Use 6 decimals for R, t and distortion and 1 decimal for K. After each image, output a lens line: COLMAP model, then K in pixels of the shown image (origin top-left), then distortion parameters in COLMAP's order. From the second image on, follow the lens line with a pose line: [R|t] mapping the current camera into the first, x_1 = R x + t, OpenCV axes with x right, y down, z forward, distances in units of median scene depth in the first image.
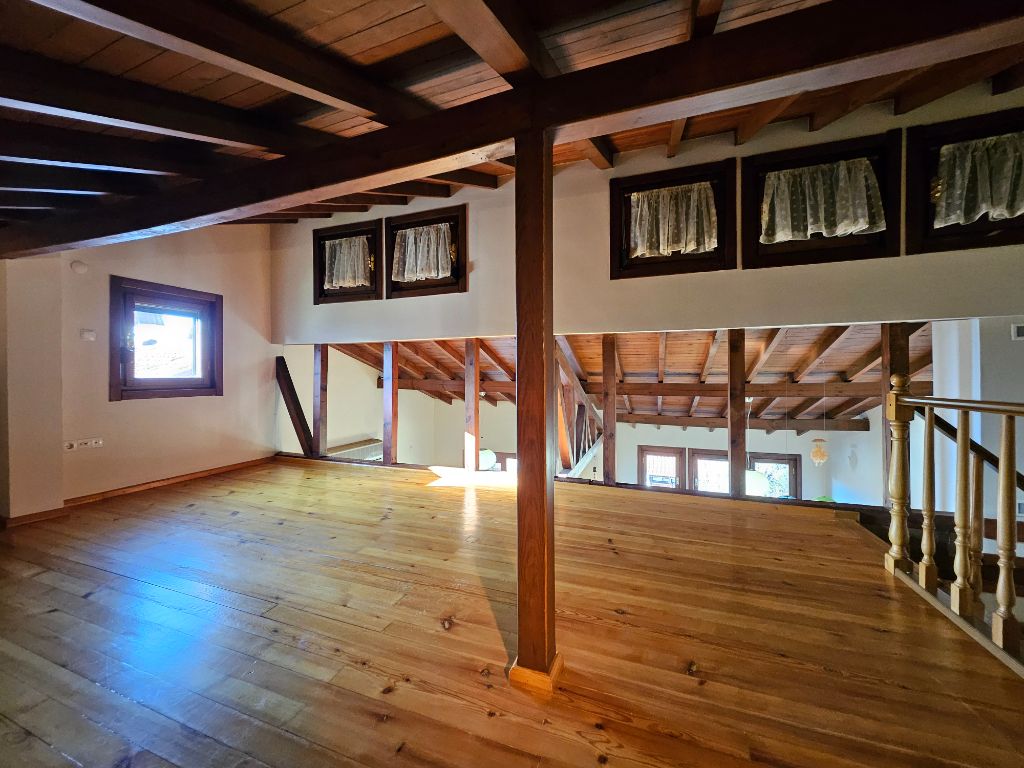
lens RADIAL K [[401.0, 0, 504.2], [0, 401.0, 376.5], [0, 0, 1]] dist [0.008897, -0.002442]
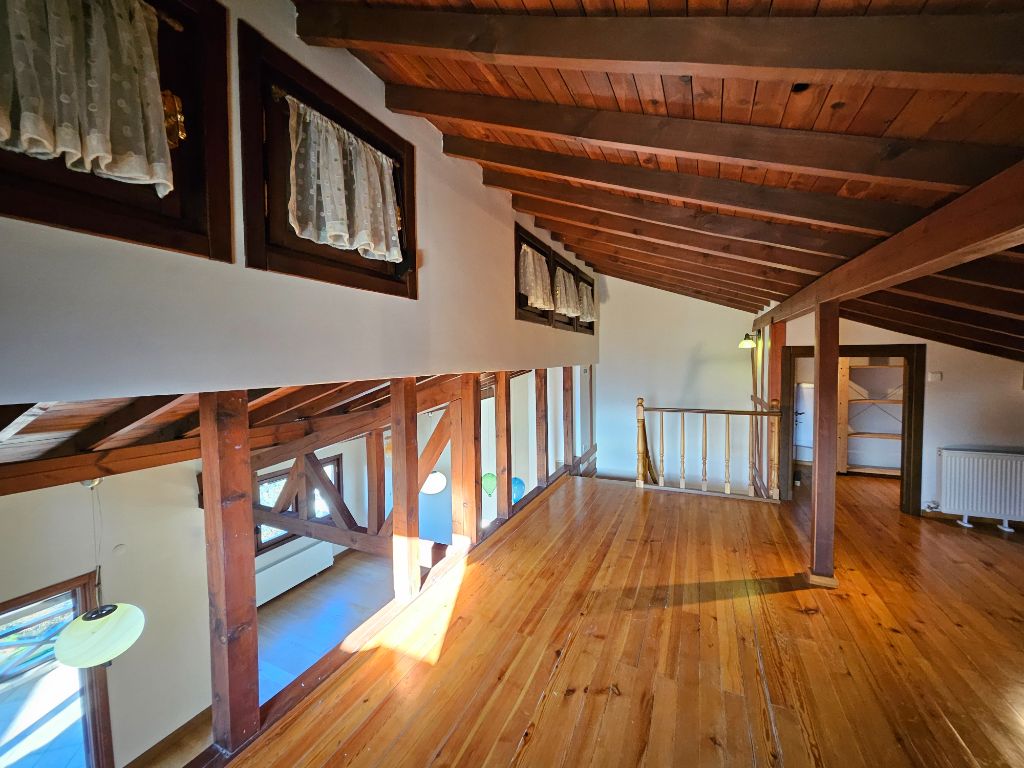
lens RADIAL K [[401.0, 0, 506.3], [0, 401.0, 376.5], [0, 0, 1]] dist [0.008897, -0.002442]
pose [[0.071885, -0.039204, 0.996642, -1.039496], [0.012050, 0.999188, 0.038435, -0.183424], [-0.997340, 0.009247, 0.072299, 1.269368]]
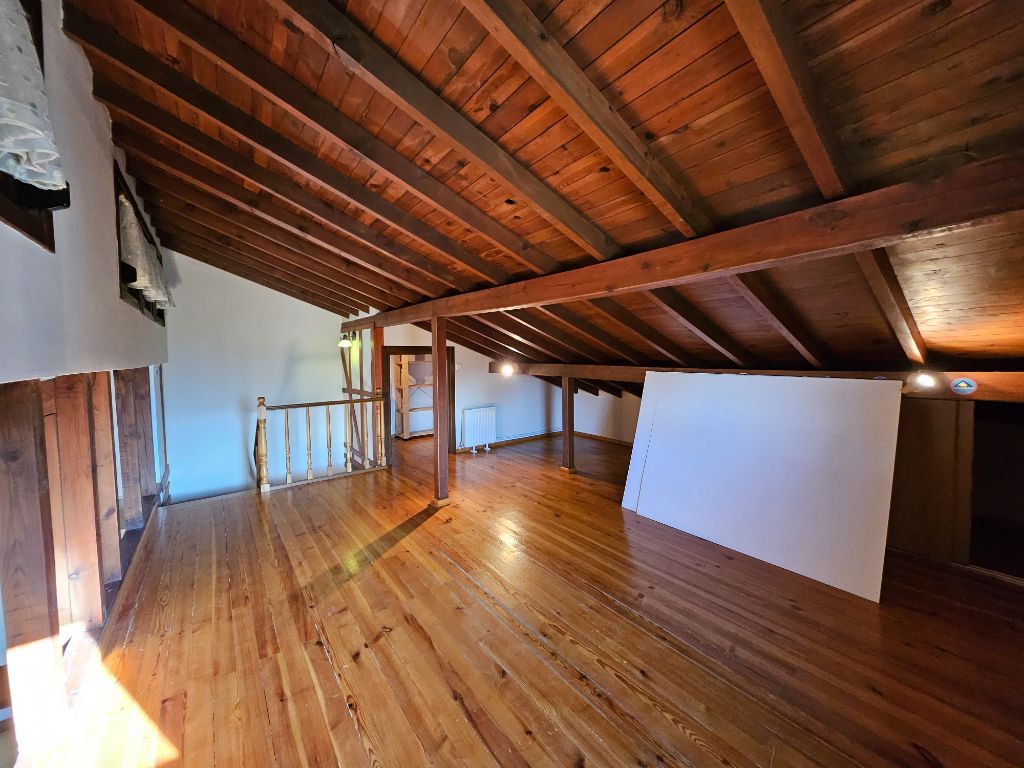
lens RADIAL K [[401.0, 0, 511.4], [0, 401.0, 380.3], [0, 0, 1]] dist [0.008897, -0.002442]
pose [[-0.851668, -0.022172, 0.523613, -0.993291], [0.012728, 0.997935, 0.062958, -0.173239], [-0.523927, 0.060284, -0.849627, 1.684708]]
